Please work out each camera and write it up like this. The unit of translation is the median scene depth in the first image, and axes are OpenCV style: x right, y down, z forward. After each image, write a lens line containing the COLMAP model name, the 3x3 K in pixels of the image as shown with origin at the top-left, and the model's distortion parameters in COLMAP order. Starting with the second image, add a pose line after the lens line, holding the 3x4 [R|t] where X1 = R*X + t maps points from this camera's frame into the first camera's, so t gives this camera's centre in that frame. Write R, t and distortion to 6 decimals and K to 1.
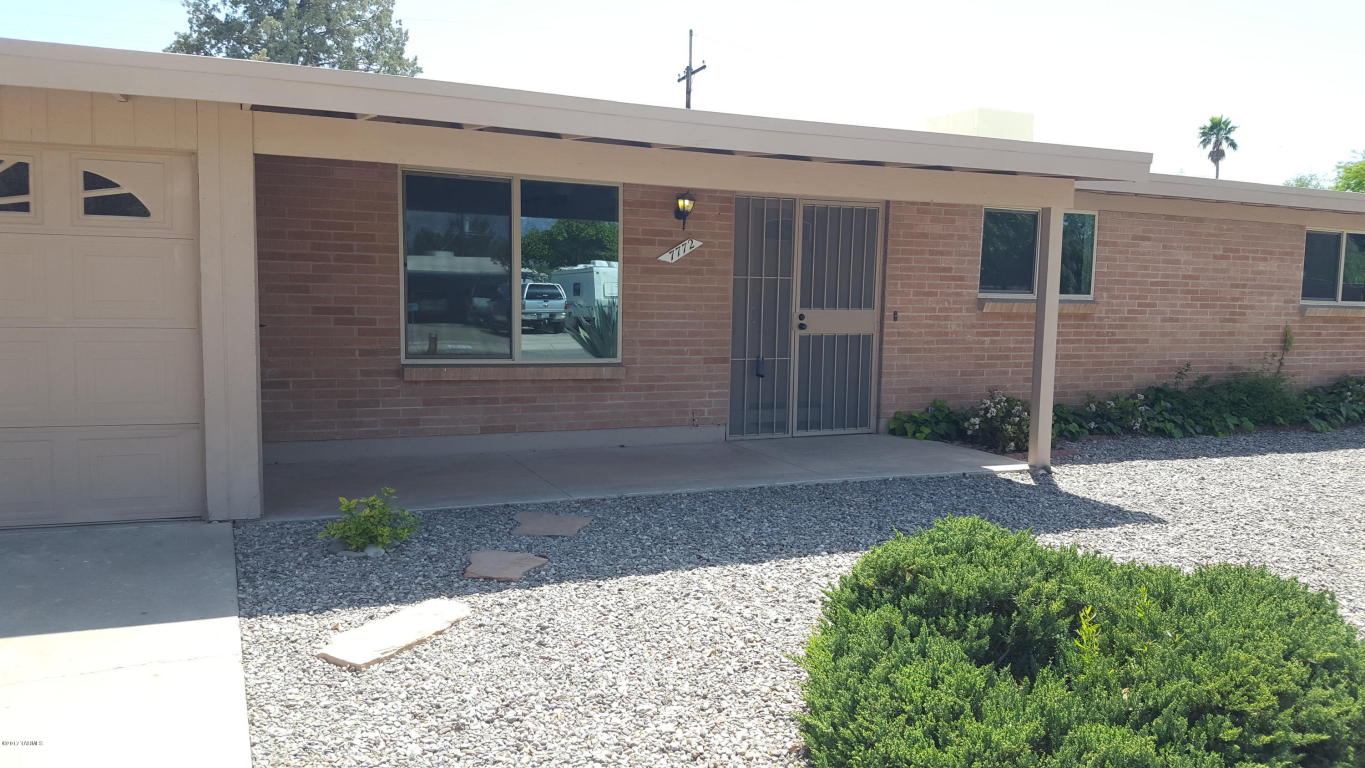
lens RADIAL K [[1028.0, 0, 676.8], [0, 1028.0, 407.3], [0, 0, 1]] dist [0.194876, -0.422475]
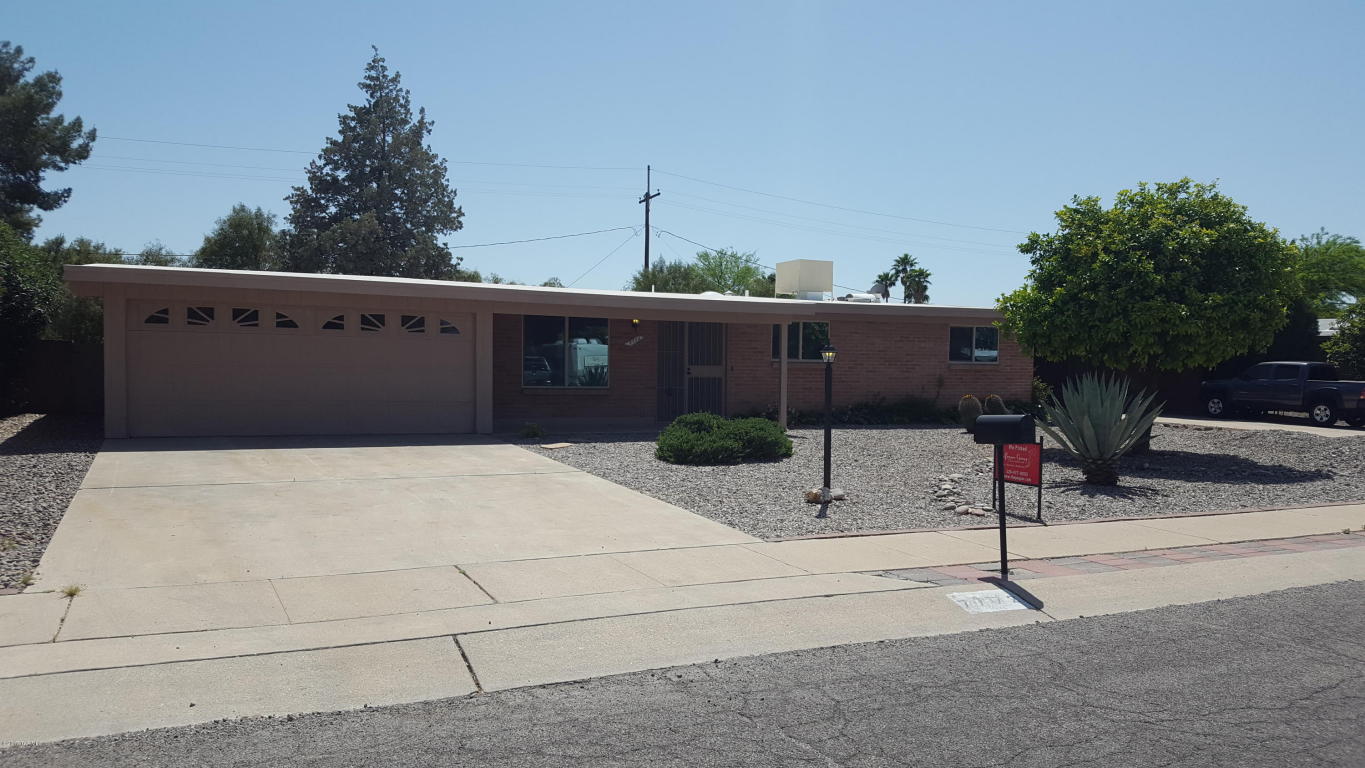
lens RADIAL K [[1028.0, 0, 676.8], [0, 1028.0, 407.3], [0, 0, 1]] dist [0.194876, -0.422475]
pose [[0.999469, -0.007653, 0.031660, 0.021753], [0.009849, 0.997512, -0.069806, 0.144995], [-0.031047, 0.070081, 0.997058, -1.173241]]
